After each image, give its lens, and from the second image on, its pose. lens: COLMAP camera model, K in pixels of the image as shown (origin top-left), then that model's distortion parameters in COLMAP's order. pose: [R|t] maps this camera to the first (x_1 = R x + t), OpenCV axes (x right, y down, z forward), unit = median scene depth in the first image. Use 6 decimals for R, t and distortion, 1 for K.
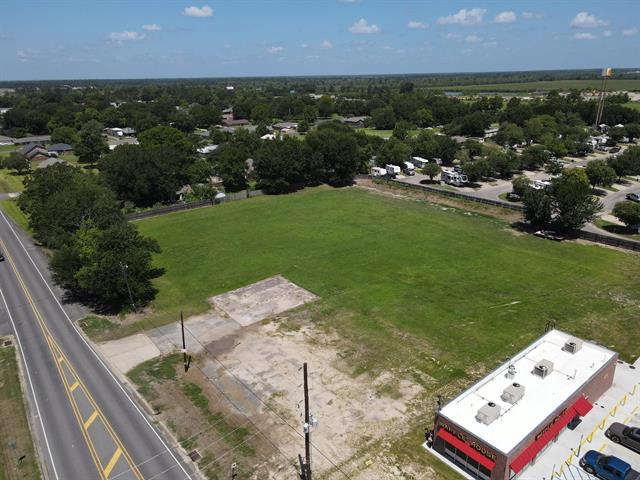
lens RADIAL K [[467.7, 0, 321.2], [0, 467.7, 239.1], [0, 0, 1]] dist [0.004630, 0.025186]
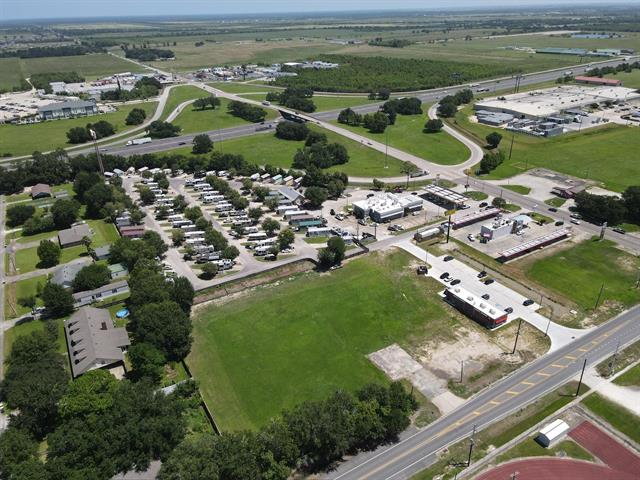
lens RADIAL K [[467.7, 0, 321.2], [0, 467.7, 239.1], [0, 0, 1]] dist [0.004630, 0.025186]
pose [[0.148870, -0.424216, 0.893240, -1.471363], [0.348622, 0.867823, 0.354042, -0.969945], [-0.925365, 0.258697, 0.277084, 0.511901]]
